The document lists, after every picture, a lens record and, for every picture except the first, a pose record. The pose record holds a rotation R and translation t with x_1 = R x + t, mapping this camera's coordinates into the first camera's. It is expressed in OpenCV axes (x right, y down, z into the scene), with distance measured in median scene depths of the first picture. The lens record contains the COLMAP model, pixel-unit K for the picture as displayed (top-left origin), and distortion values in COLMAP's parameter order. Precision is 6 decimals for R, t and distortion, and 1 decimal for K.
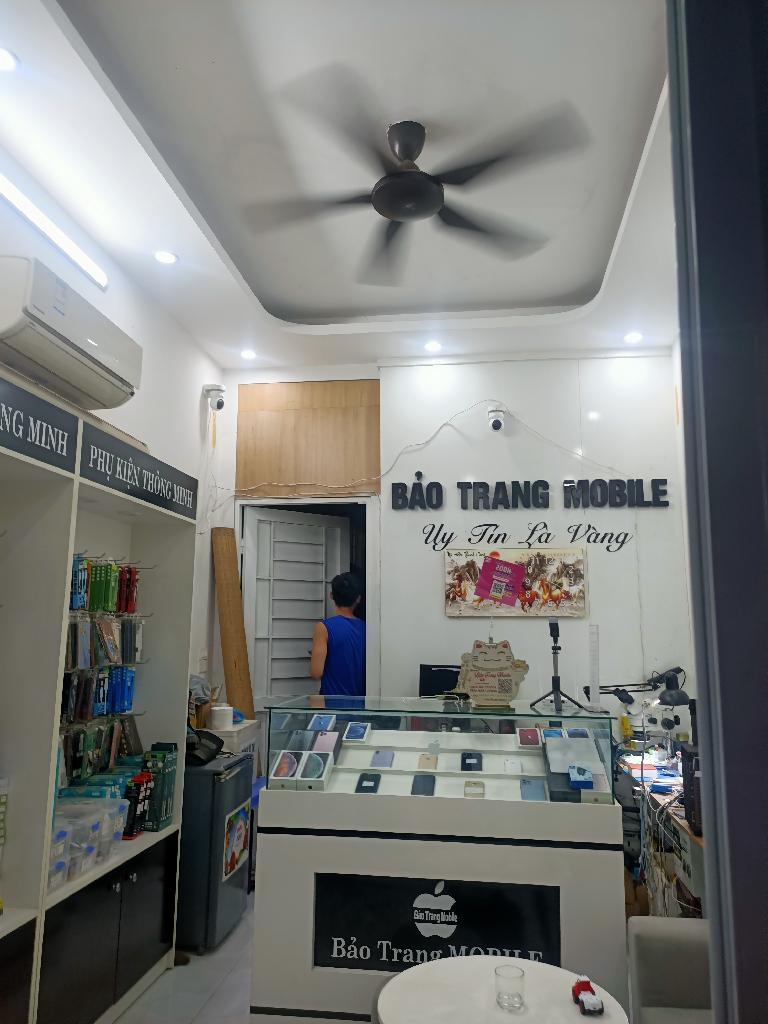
lens RADIAL K [[768.1, 0, 379.2], [0, 768.1, 506.9], [0, 0, 1]] dist [0.044740, -0.042370]
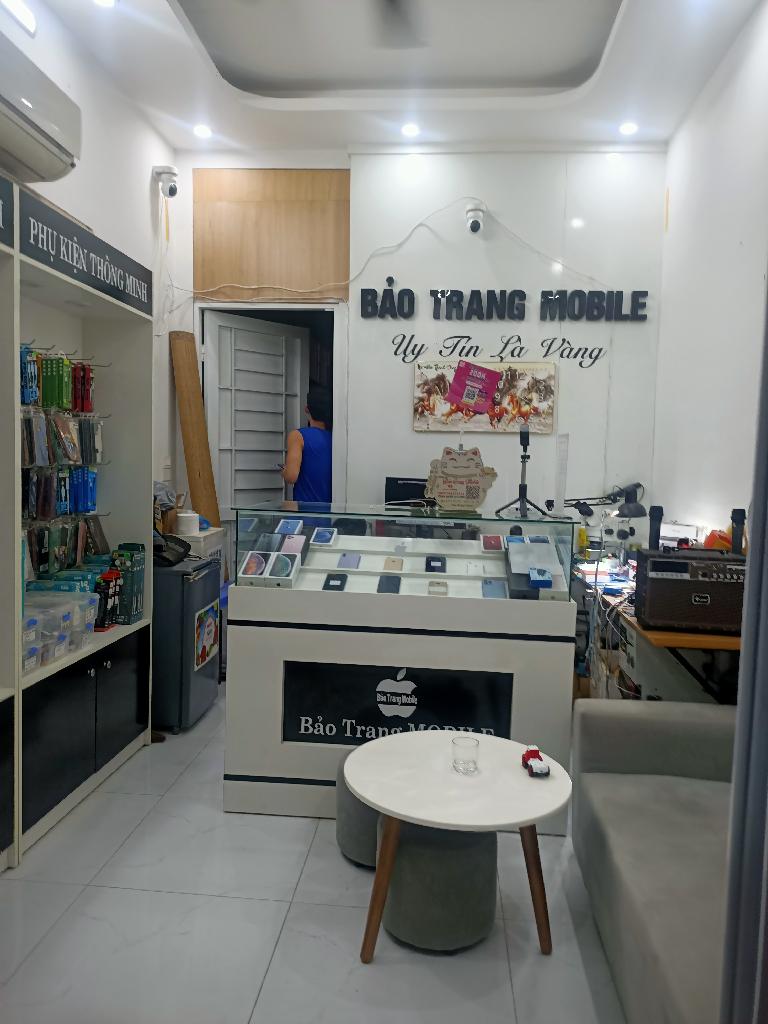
lens RADIAL K [[768.1, 0, 381.3], [0, 768.1, 517.0], [0, 0, 1]] dist [0.044740, -0.042370]
pose [[0.998494, 0.014524, 0.052909, -0.007202], [-0.026551, 0.971804, 0.234292, 0.028183], [-0.048014, -0.235344, 0.970726, 0.021491]]
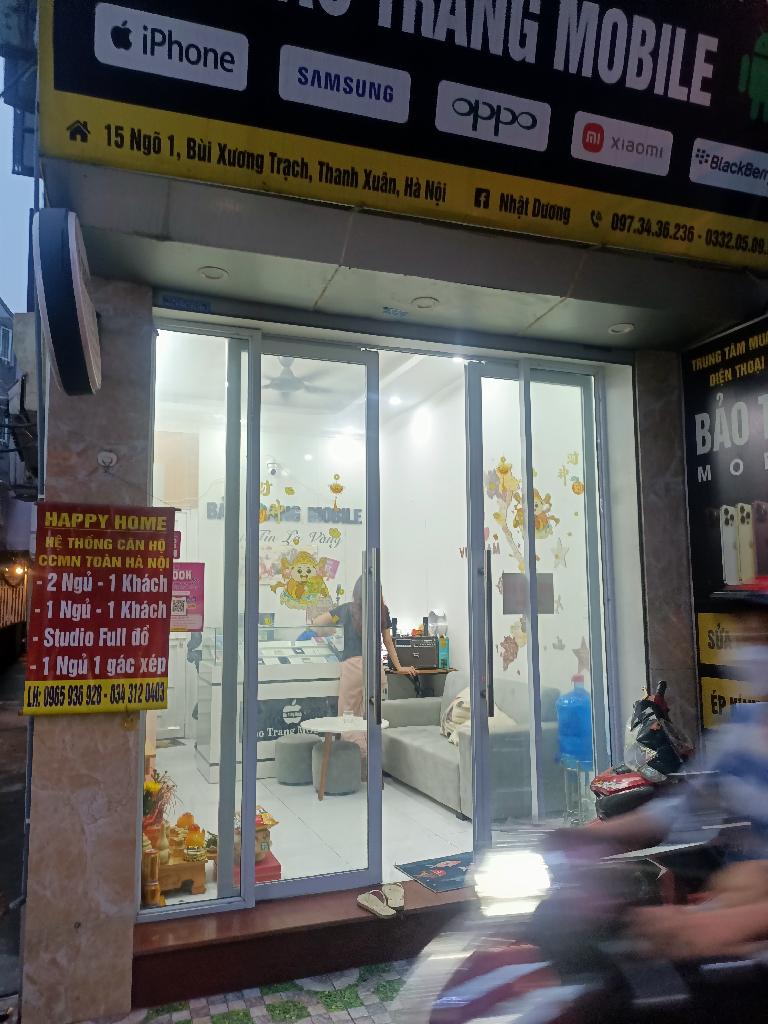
lens RADIAL K [[768.1, 0, 387.6], [0, 768.1, 515.3], [0, 0, 1]] dist [0.044740, -0.042370]
pose [[0.867789, 0.038681, 0.495426, -0.665961], [-0.061914, 0.997614, 0.030559, -0.112536], [-0.493061, -0.057193, 0.868113, -0.856701]]
